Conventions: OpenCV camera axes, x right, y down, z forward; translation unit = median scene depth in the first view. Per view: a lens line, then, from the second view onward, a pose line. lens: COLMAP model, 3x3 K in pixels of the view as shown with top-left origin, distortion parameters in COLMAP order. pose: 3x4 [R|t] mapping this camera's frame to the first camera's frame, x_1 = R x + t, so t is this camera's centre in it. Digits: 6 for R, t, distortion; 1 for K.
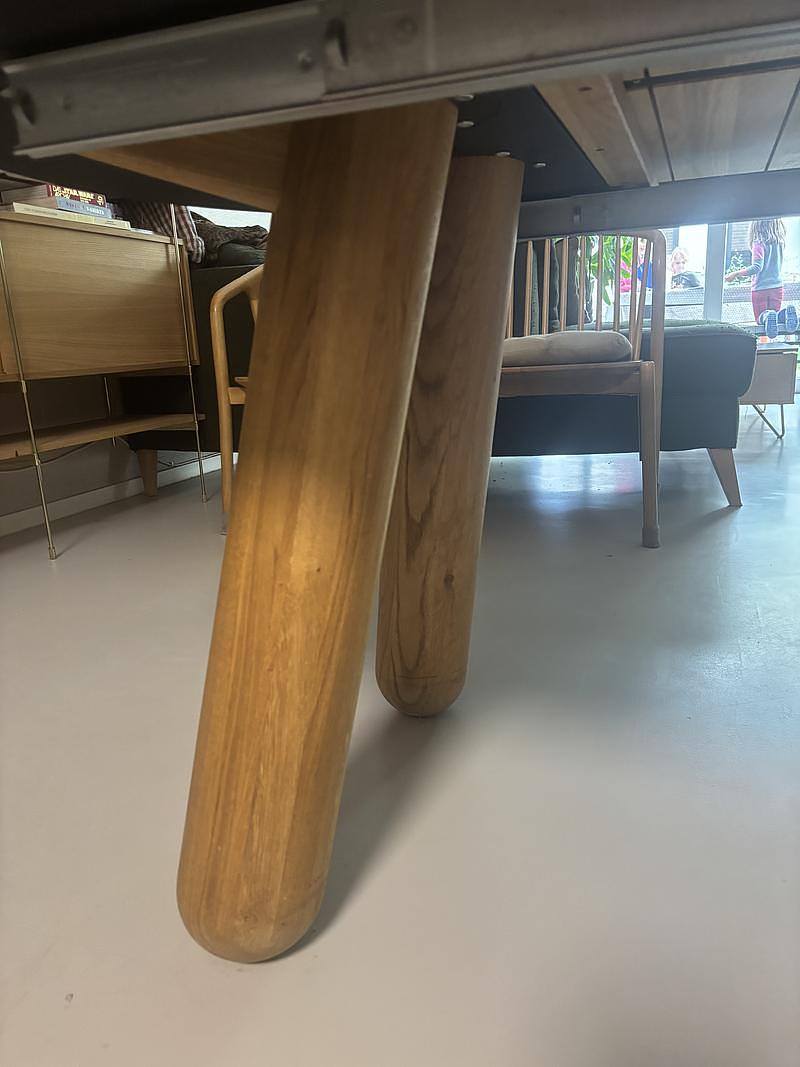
lens RADIAL K [[802.8, 0, 394.1], [0, 802.8, 532.6], [0, 0, 1]] dist [0.011039, -0.018552]
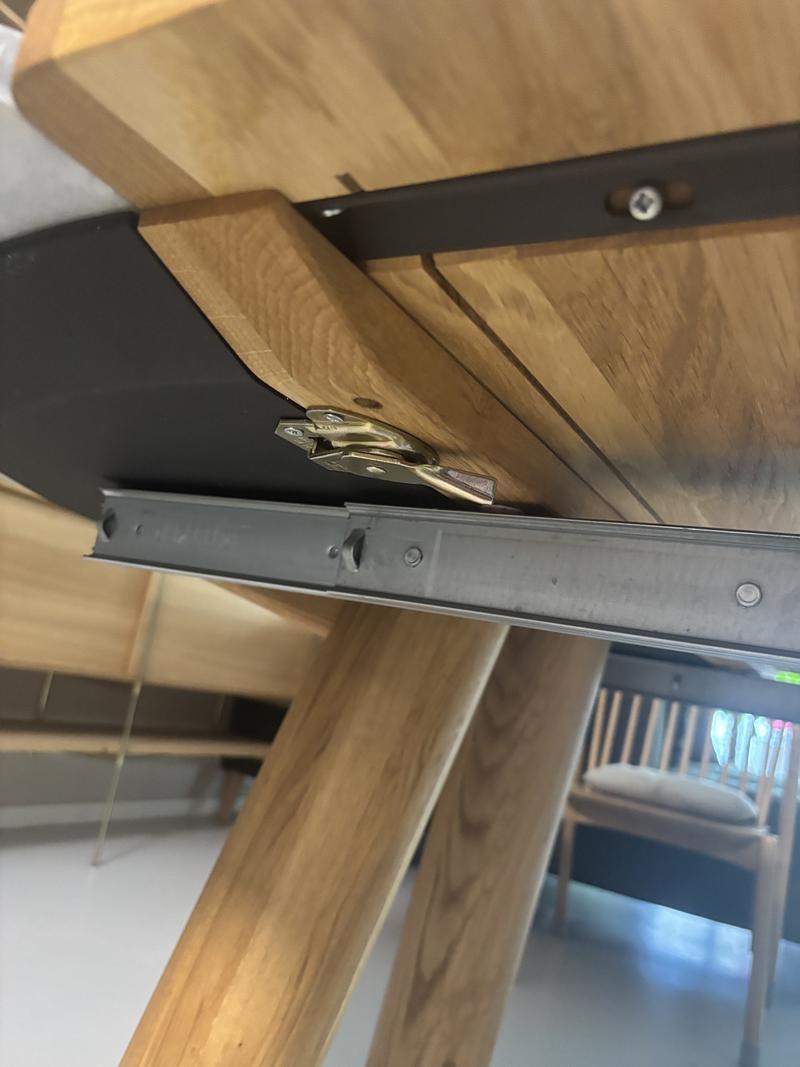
lens RADIAL K [[802.8, 0, 399.1], [0, 802.8, 522.4], [0, 0, 1]] dist [0.011039, -0.018552]
pose [[0.954780, 0.213250, -0.207172, 0.122141], [-0.282327, 0.868741, -0.406916, -0.132575], [0.093204, 0.447005, 0.889663, 0.019164]]
